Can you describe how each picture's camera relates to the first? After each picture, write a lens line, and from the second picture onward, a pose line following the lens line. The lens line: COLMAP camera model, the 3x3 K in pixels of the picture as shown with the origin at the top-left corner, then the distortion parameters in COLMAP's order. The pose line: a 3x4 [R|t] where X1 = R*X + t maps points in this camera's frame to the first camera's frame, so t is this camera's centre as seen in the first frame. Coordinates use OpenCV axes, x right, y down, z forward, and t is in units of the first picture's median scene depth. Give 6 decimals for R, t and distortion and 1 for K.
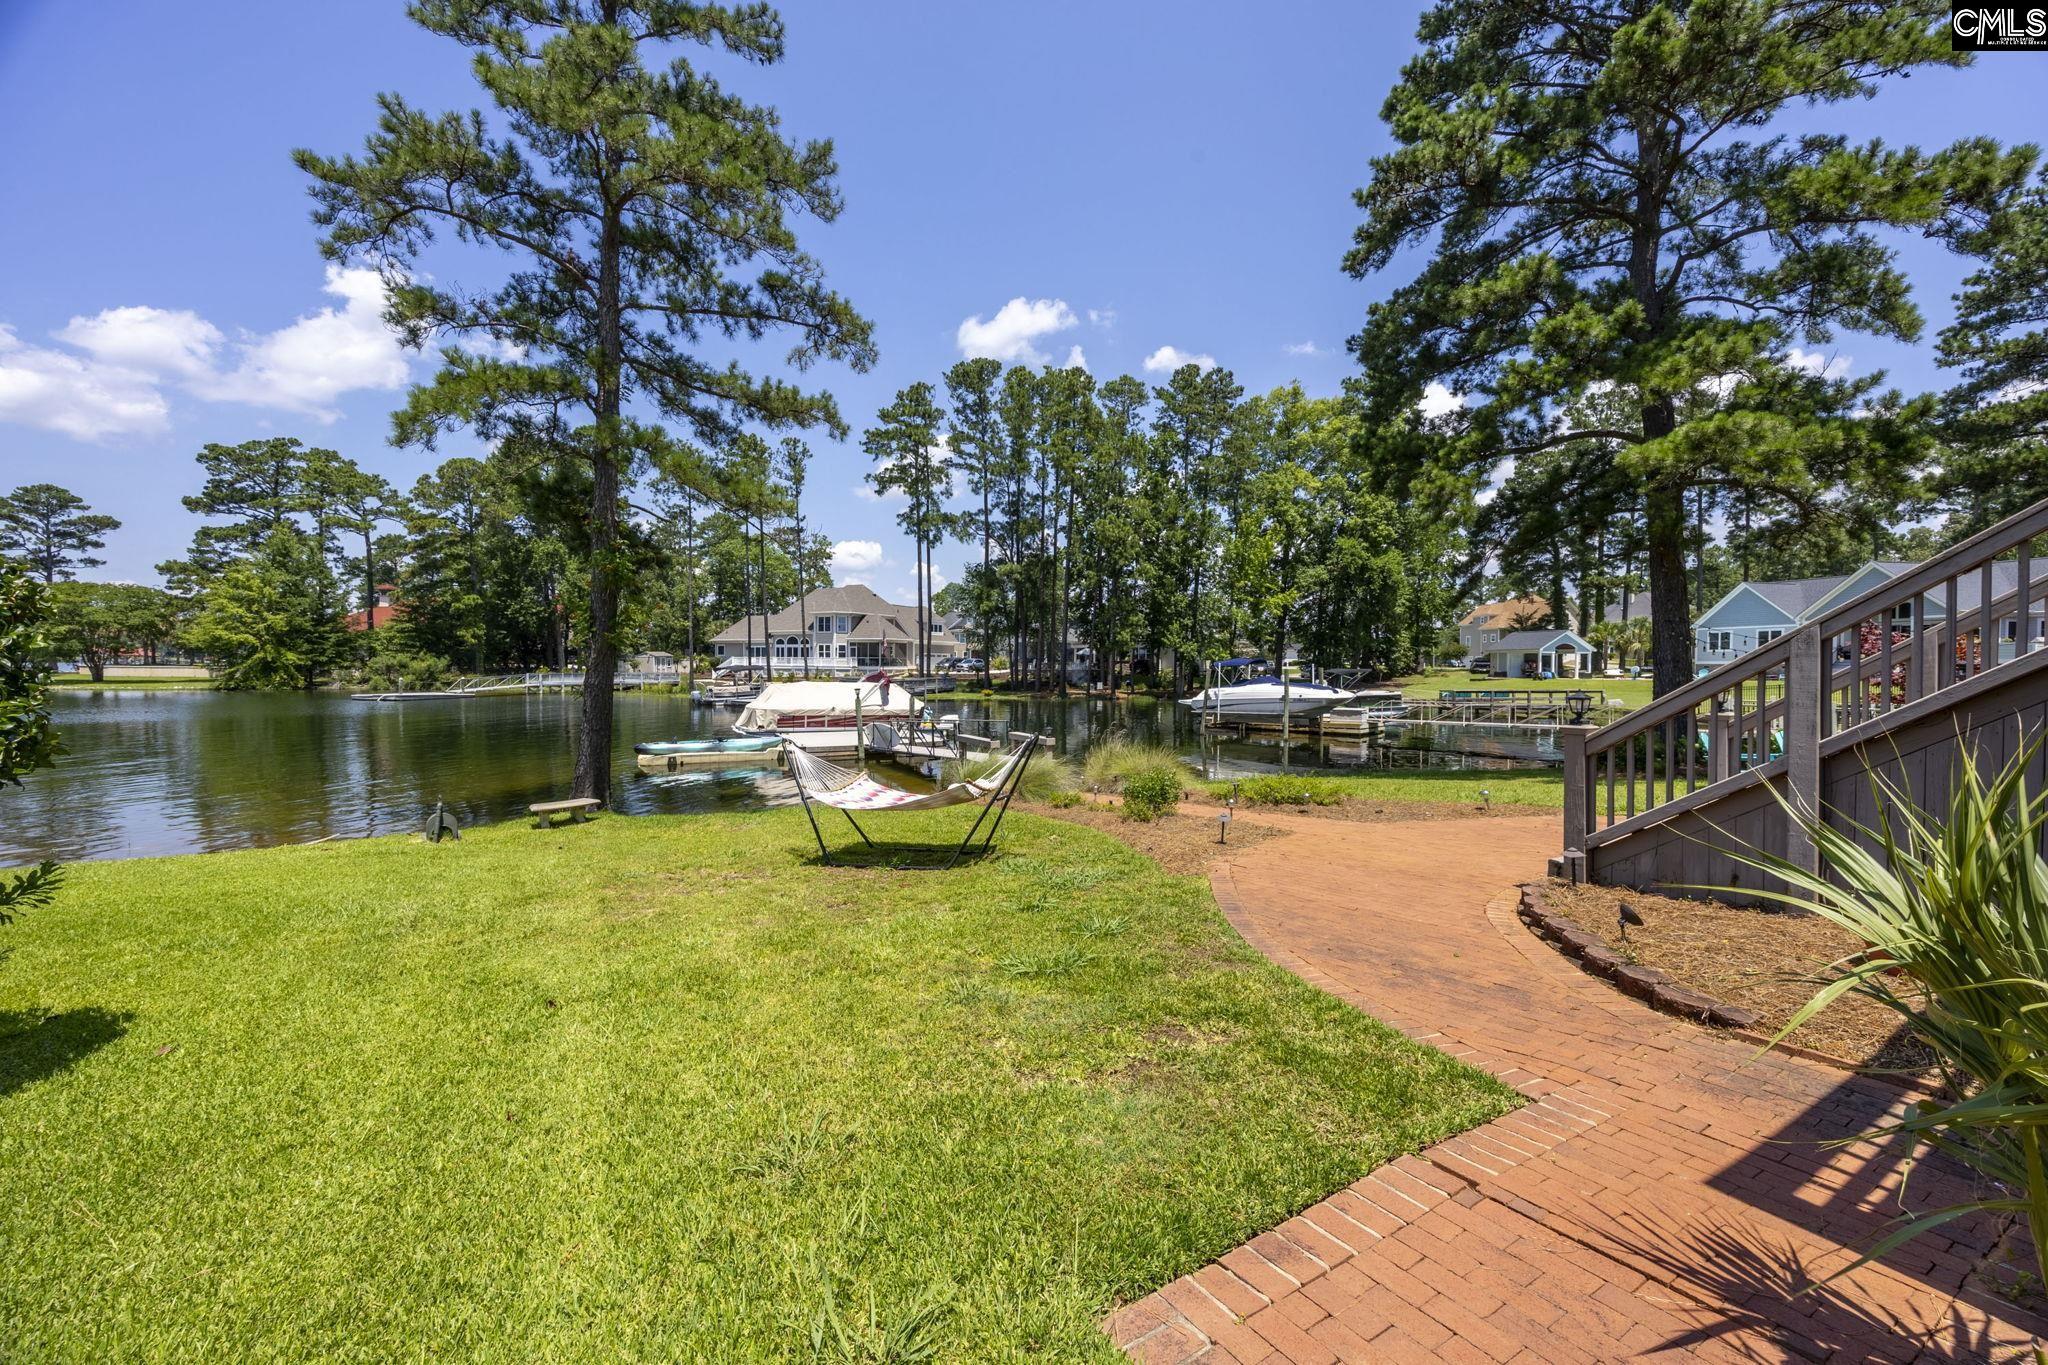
lens RADIAL K [[777.9, 0, 1024.8], [0, 777.9, 677.7], [0, 0, 1]] dist [0.000146, -0.000895]
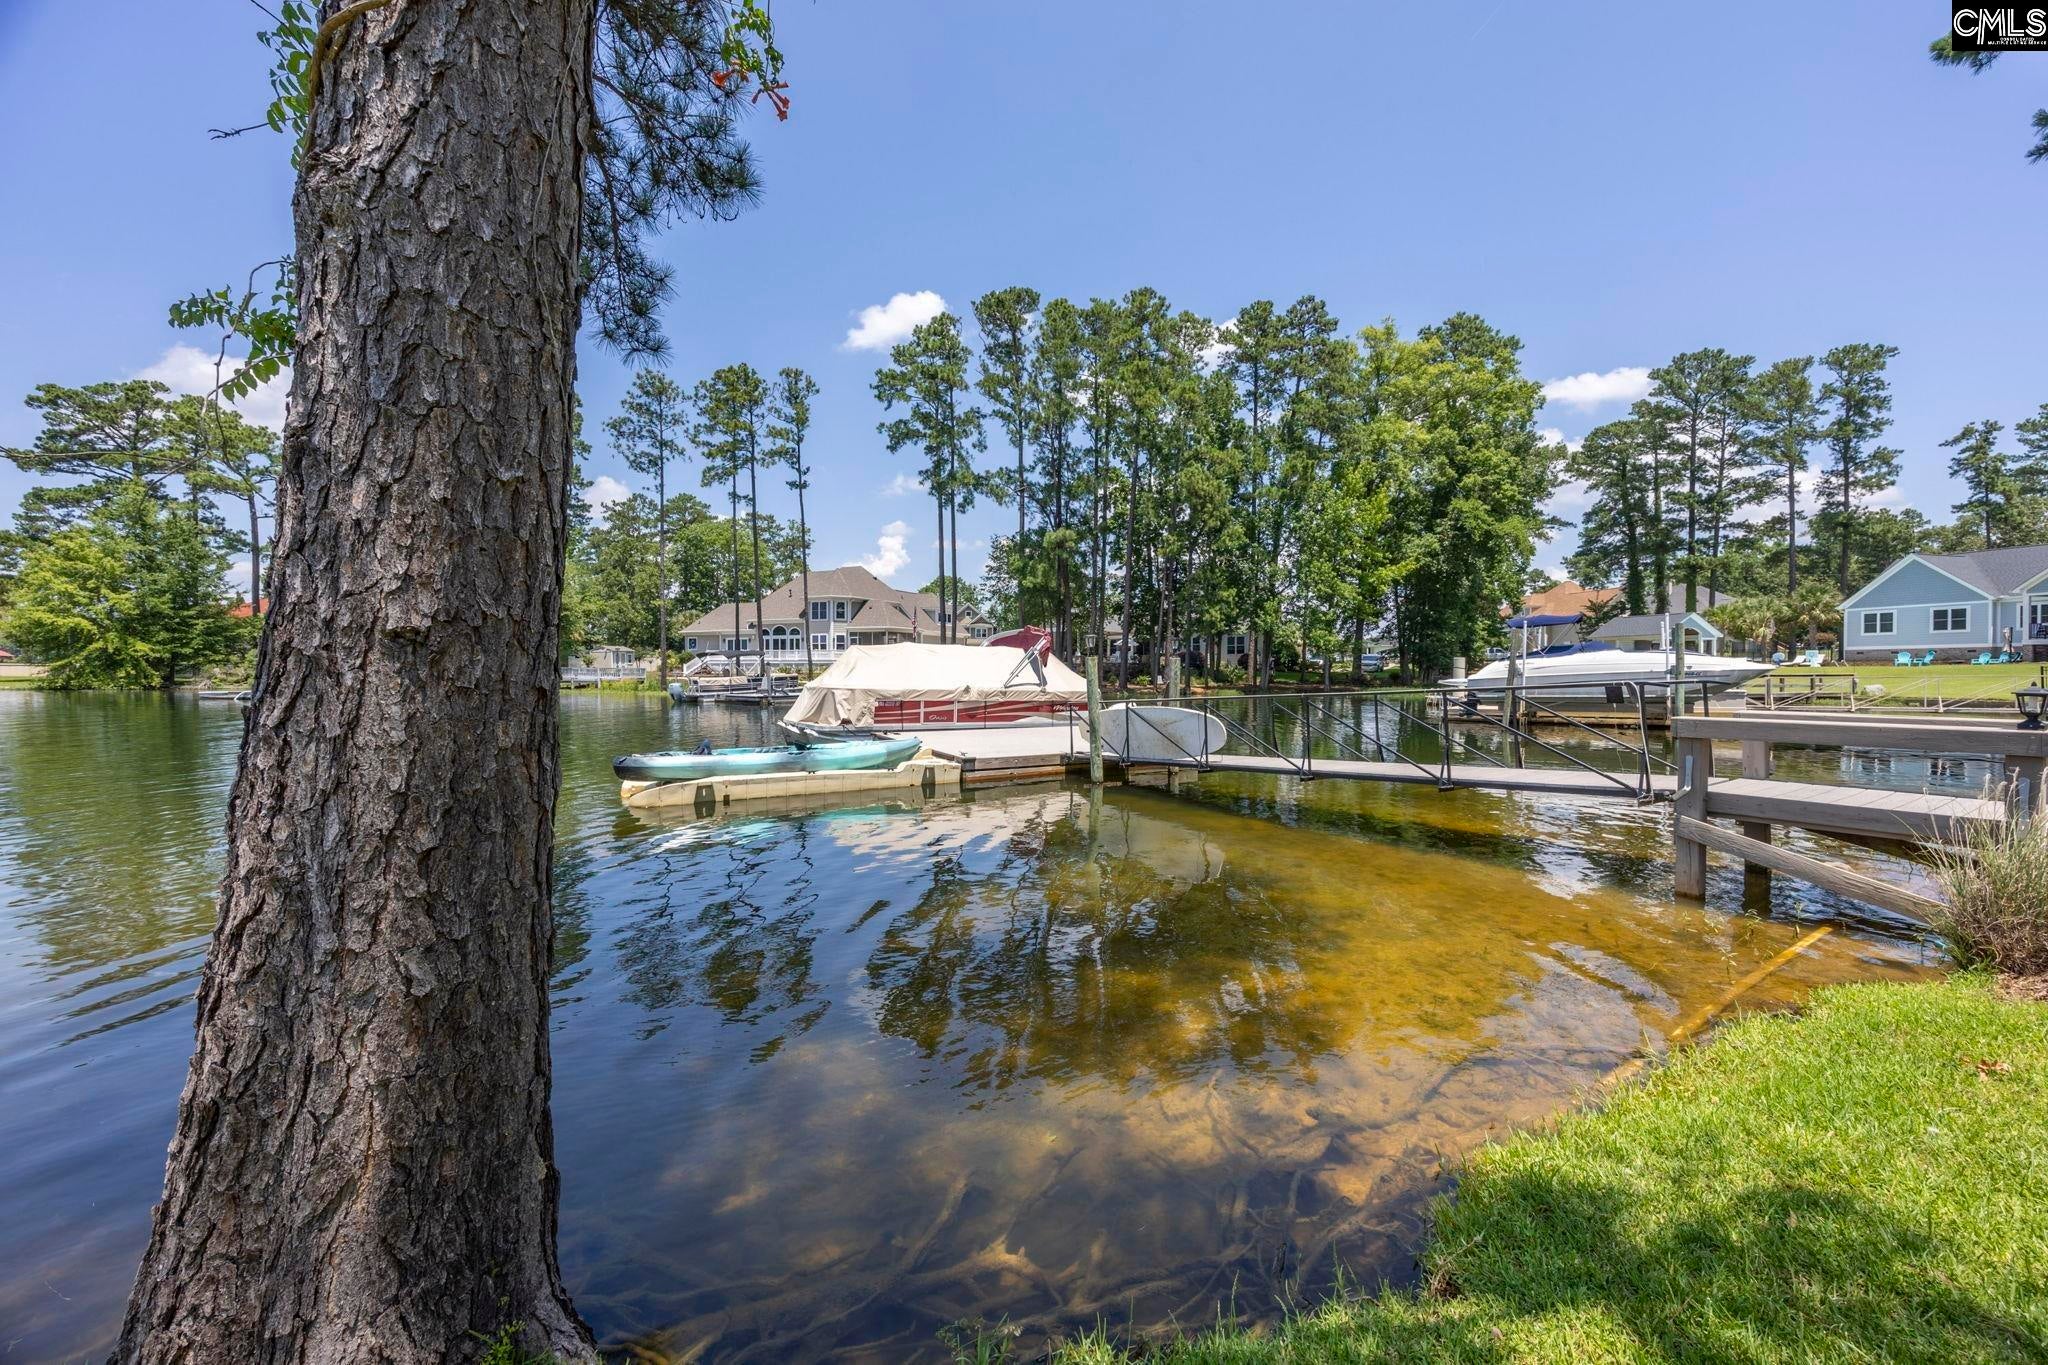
lens RADIAL K [[777.9, 0, 1027.1], [0, 777.9, 678.2], [0, 0, 1]] dist [0.000146, -0.000895]
pose [[0.998646, -0.004945, 0.051777, -0.089321], [0.005278, 0.999966, -0.006312, 0.013739], [-0.051744, 0.006577, 0.998639, 0.167670]]
